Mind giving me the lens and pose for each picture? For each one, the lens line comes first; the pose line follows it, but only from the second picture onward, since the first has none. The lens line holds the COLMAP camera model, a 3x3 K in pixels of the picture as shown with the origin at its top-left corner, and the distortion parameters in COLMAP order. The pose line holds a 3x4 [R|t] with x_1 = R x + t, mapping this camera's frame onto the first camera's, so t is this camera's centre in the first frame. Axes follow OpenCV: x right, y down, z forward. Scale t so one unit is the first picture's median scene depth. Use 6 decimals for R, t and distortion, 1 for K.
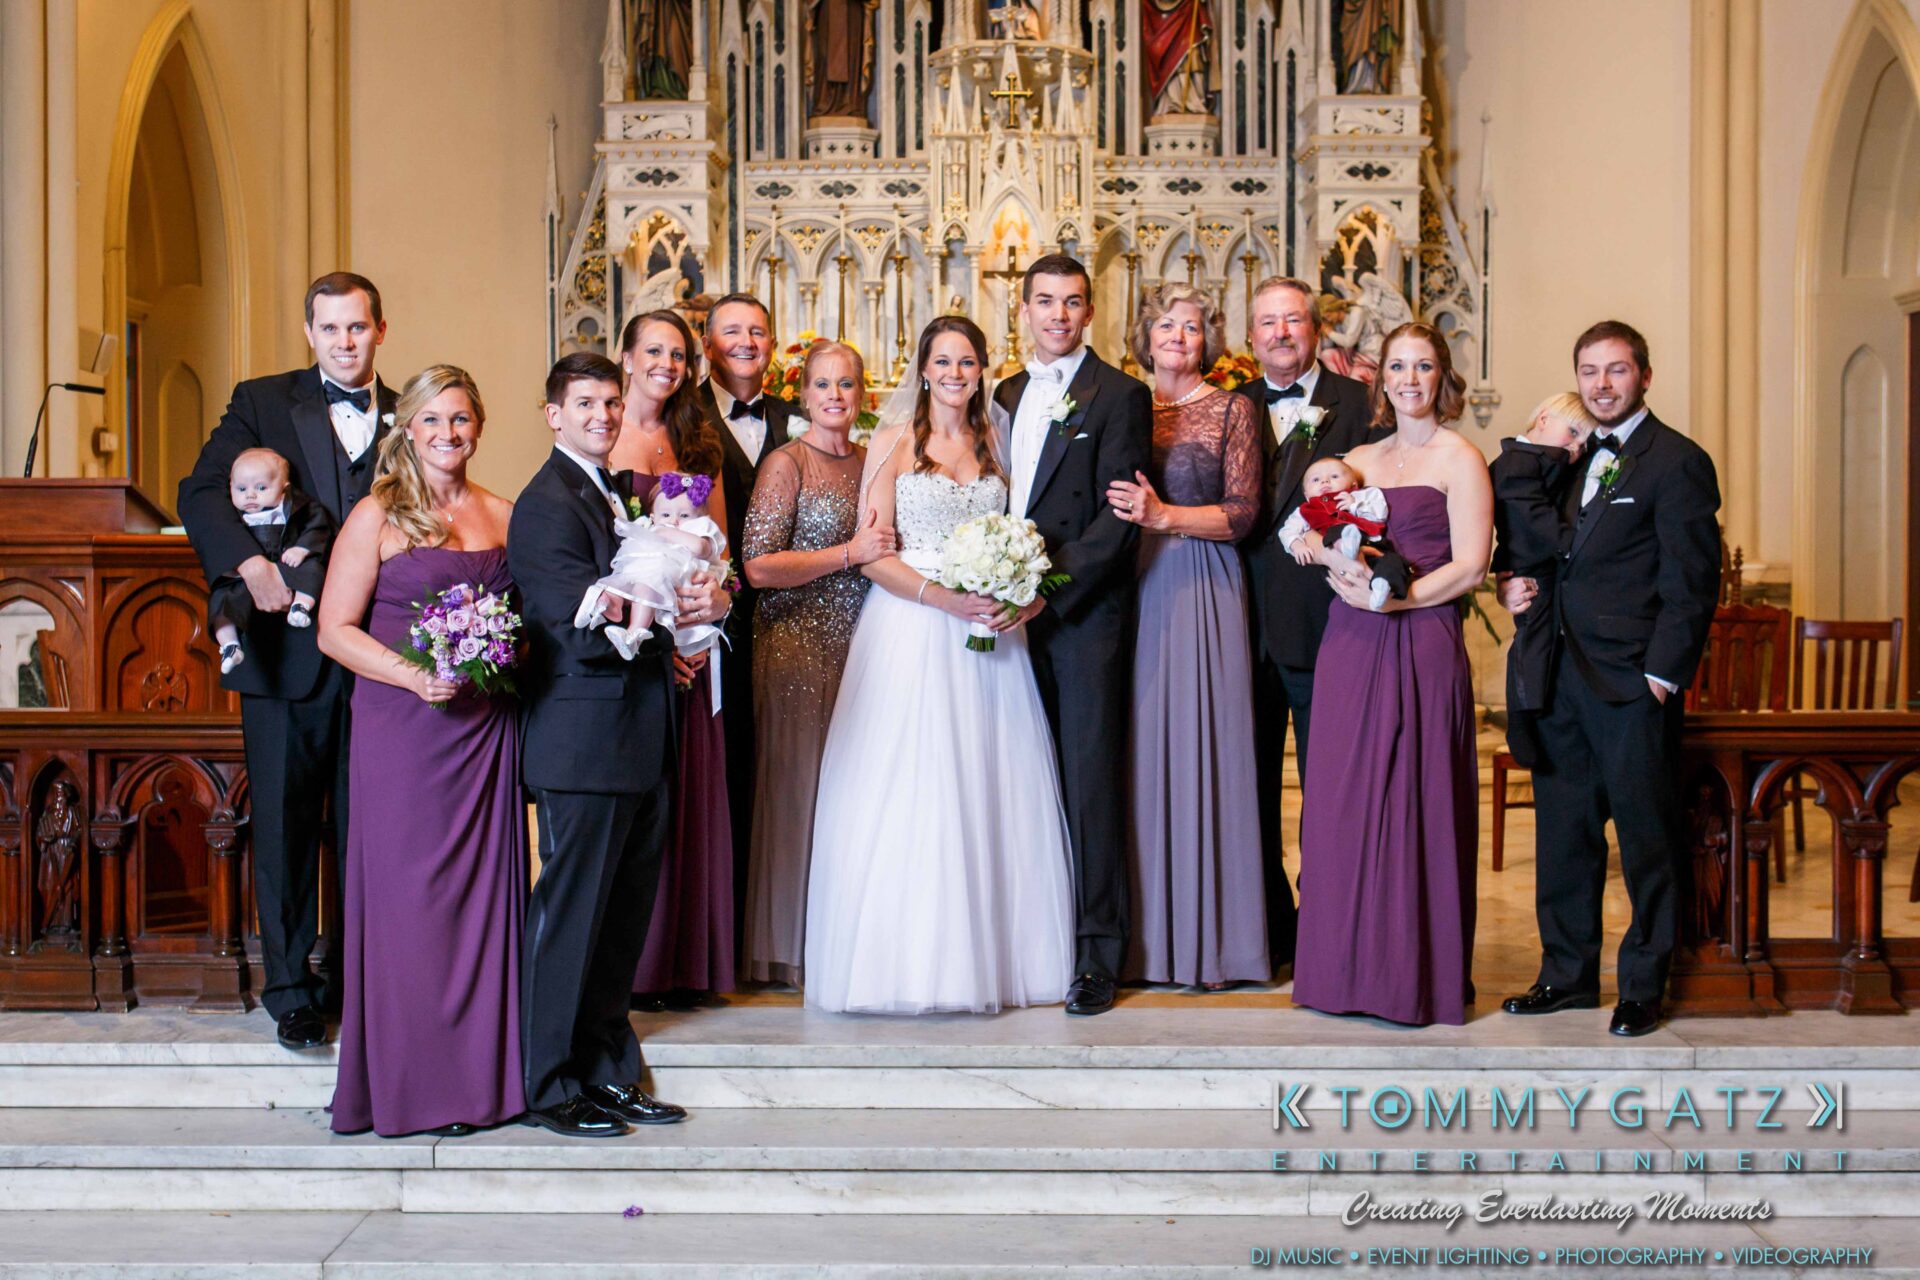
lens RADIAL K [[8059.5, 0, 959.7], [0, 8059.5, 871.4], [0, 0, 1]] dist [0.362429, 8.419744]
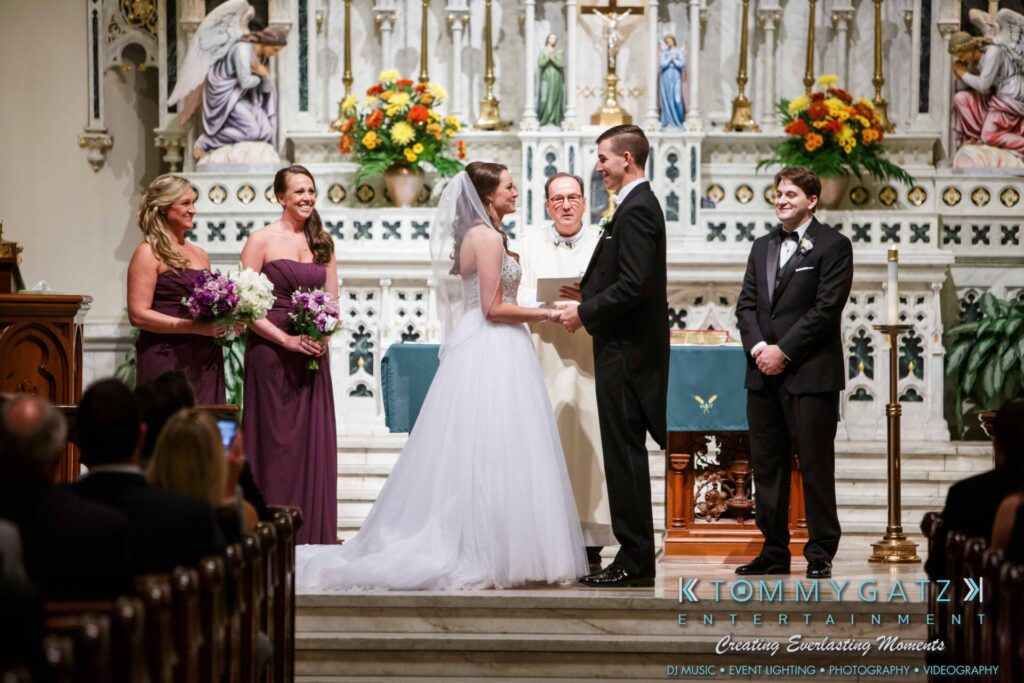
lens RADIAL K [[3156.5, 0, 541.8], [0, 3156.5, 341.3], [0, 0, 1]] dist [0.665120, -0.190985]
pose [[0.999939, 0.008814, -0.006662, 0.001187], [-0.009004, 0.999534, -0.029153, -0.026014], [0.006402, 0.029211, 0.999553, 0.647597]]
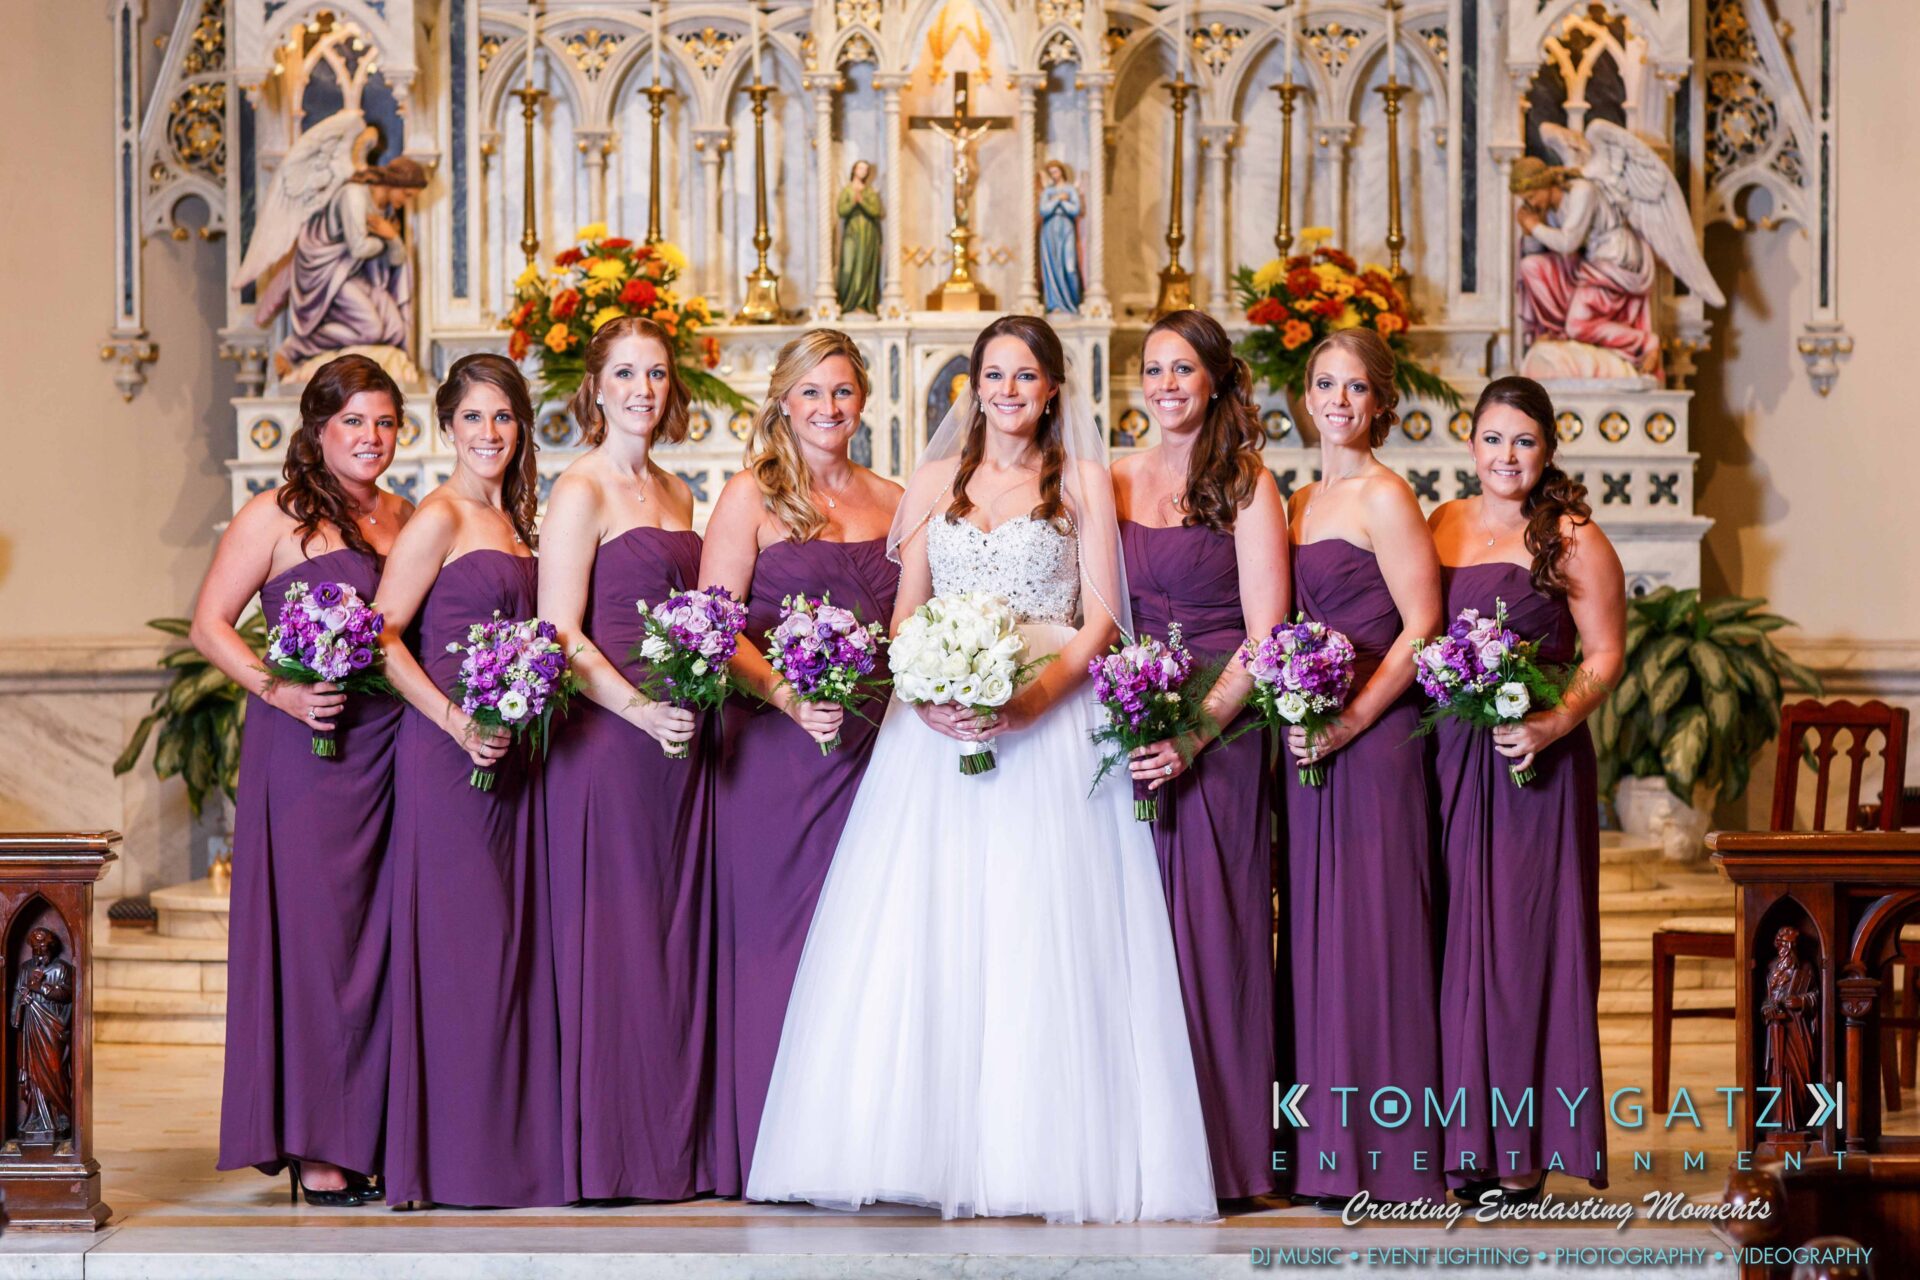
lens RADIAL K [[8000.4, 0, 834.1], [0, 8000.4, 636.4], [0, 0, 1]] dist [0.378797, -3.035719]
pose [[0.999959, -0.001001, 0.009052, -0.007362], [0.001342, 0.999288, -0.037707, -0.017976], [-0.009007, 0.037717, 0.999248, 0.455336]]
